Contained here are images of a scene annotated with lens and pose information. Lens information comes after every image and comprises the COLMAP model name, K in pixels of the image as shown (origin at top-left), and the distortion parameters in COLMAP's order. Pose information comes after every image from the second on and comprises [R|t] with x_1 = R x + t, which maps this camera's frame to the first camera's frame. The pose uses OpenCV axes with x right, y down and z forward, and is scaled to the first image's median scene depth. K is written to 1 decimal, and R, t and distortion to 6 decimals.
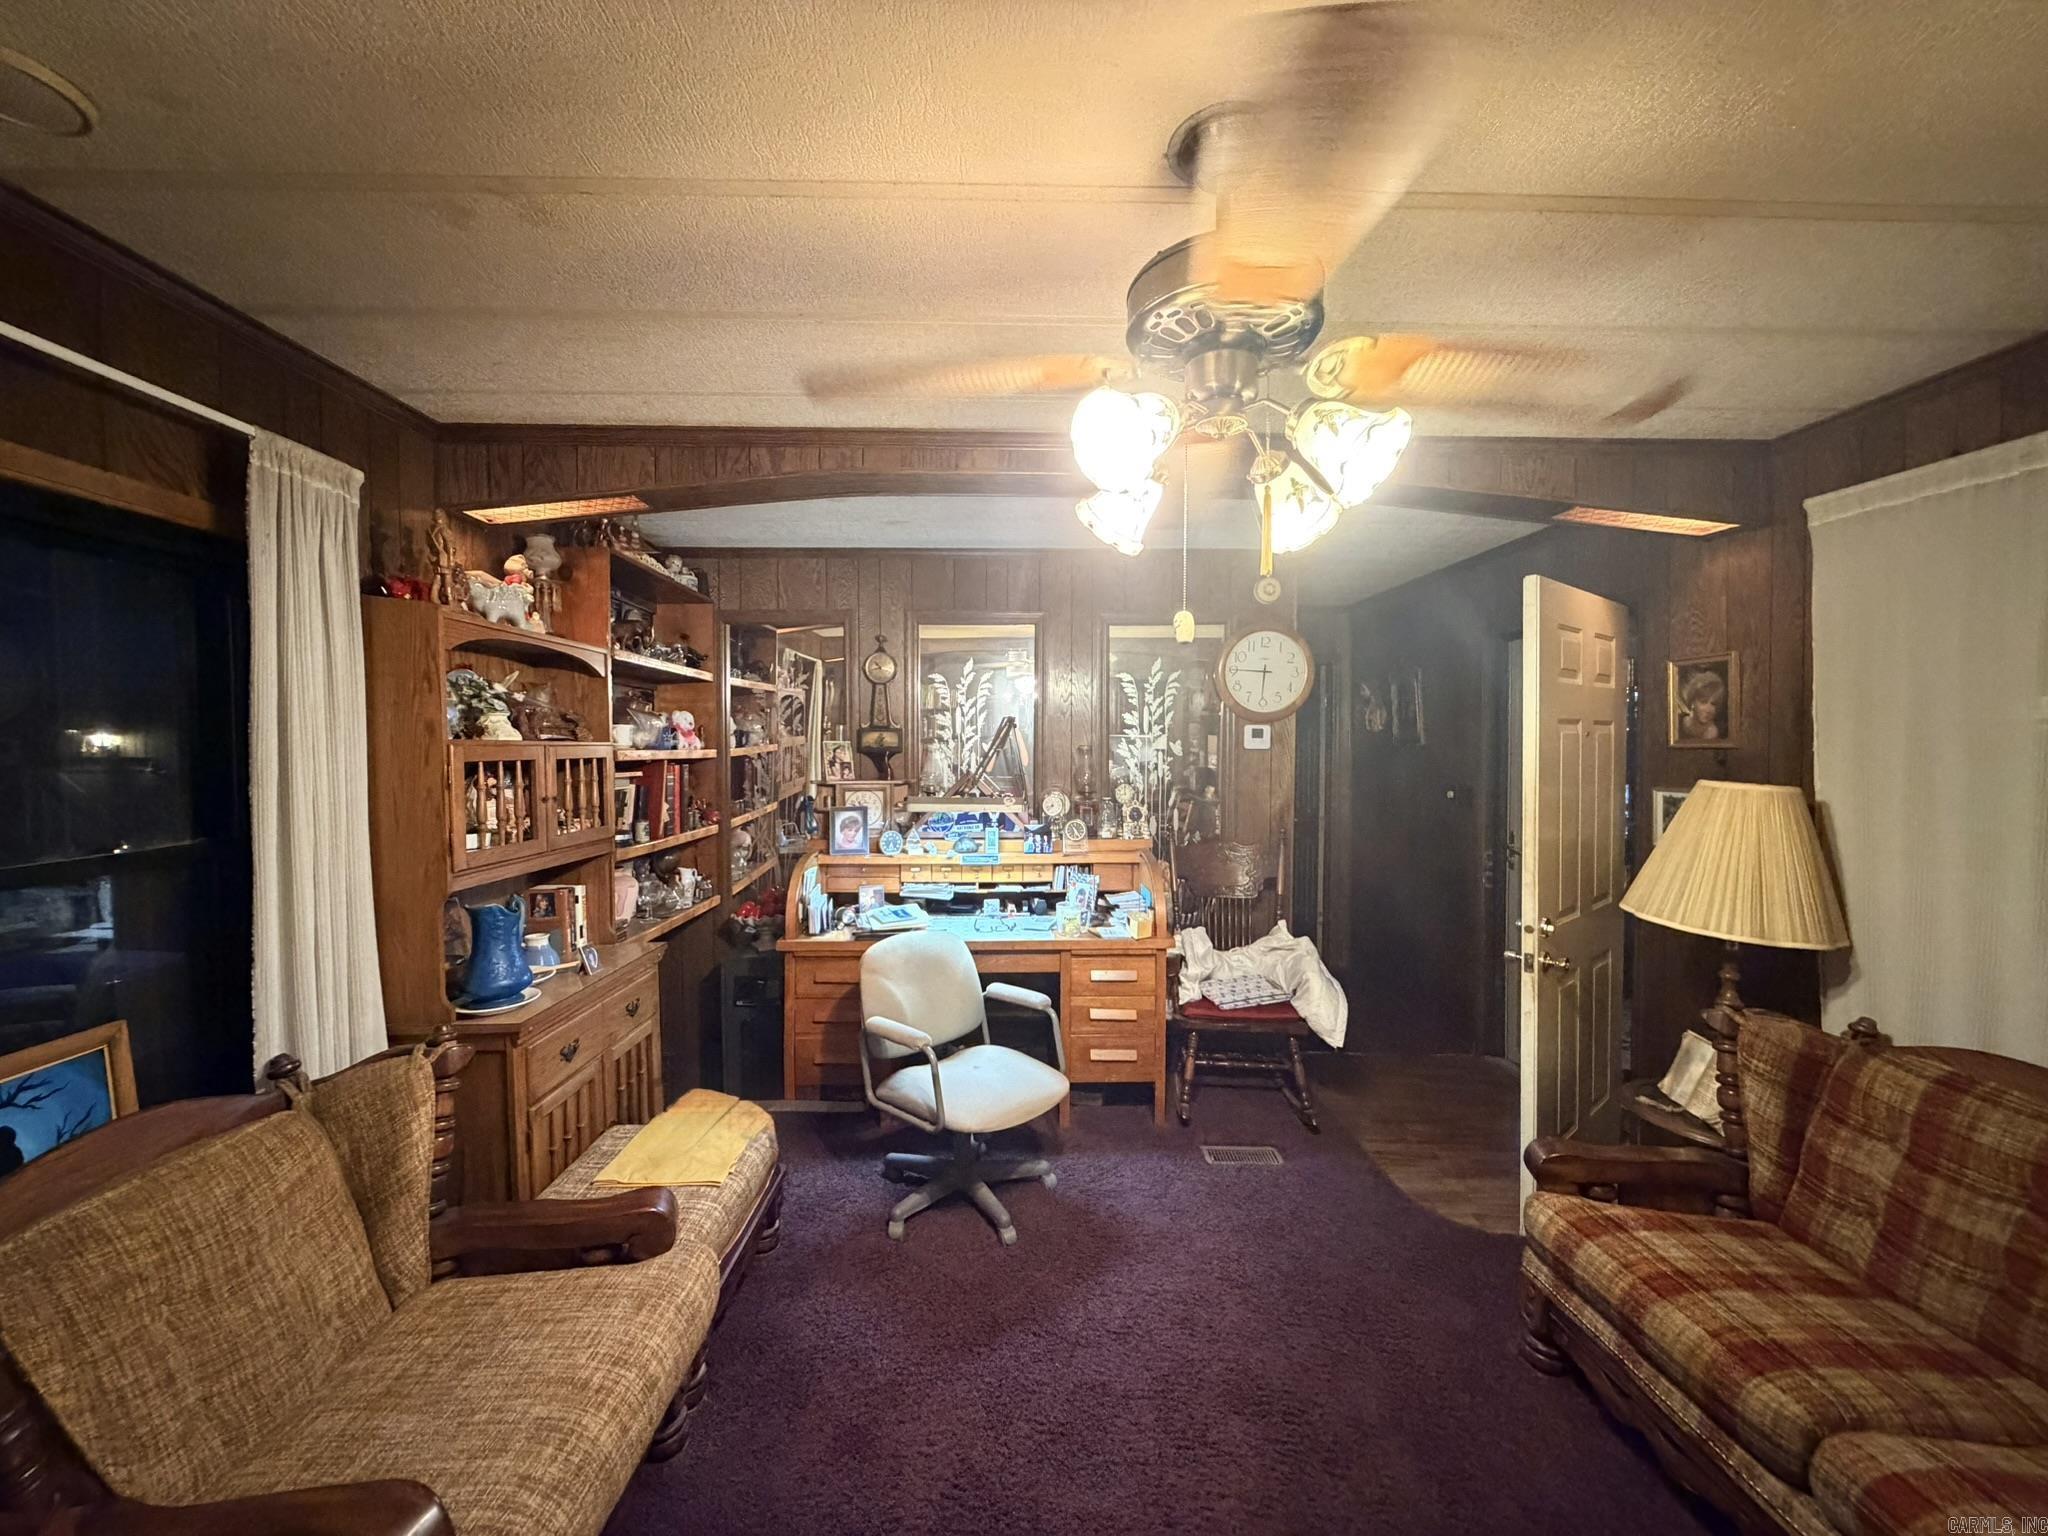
lens RADIAL K [[825.2, 0, 1016.7], [0, 825.2, 763.5], [0, 0, 1]] dist [-0.014664, -0.000139]
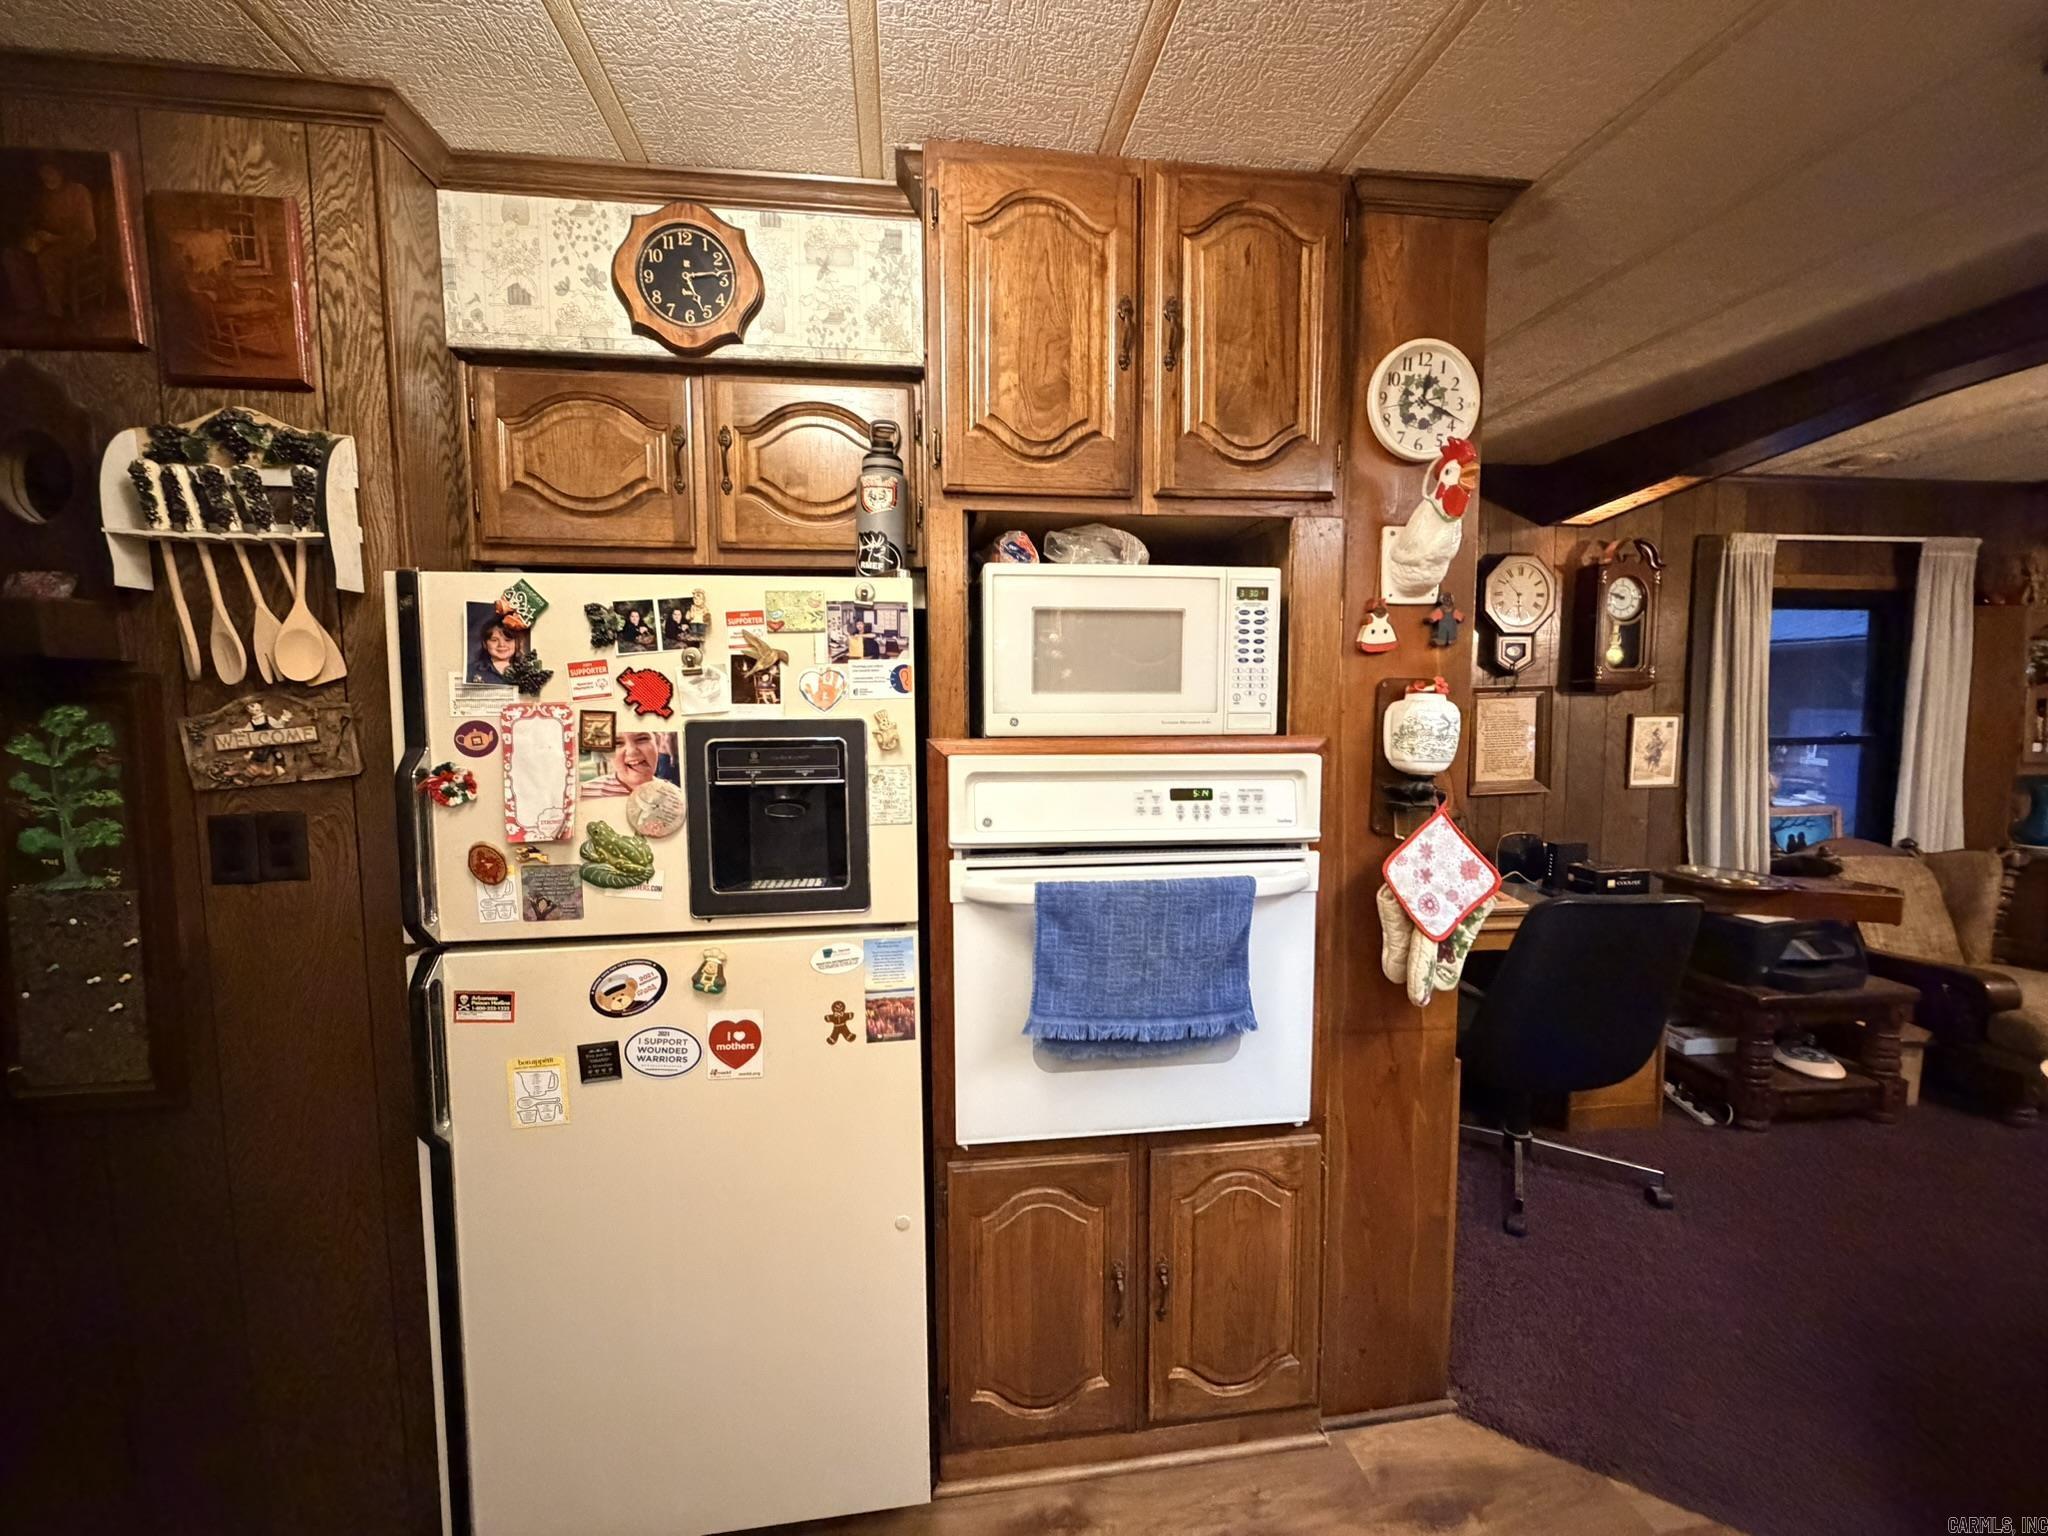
lens RADIAL K [[812.7, 0, 1010.3], [0, 812.7, 761.2], [0, 0, 1]] dist [-0.003125, 0.000821]
pose [[0.125339, 0.076538, -0.989157, 0.813029], [-0.019347, 0.997019, 0.074695, 0.048849], [0.991925, 0.009775, 0.126446, -1.477549]]
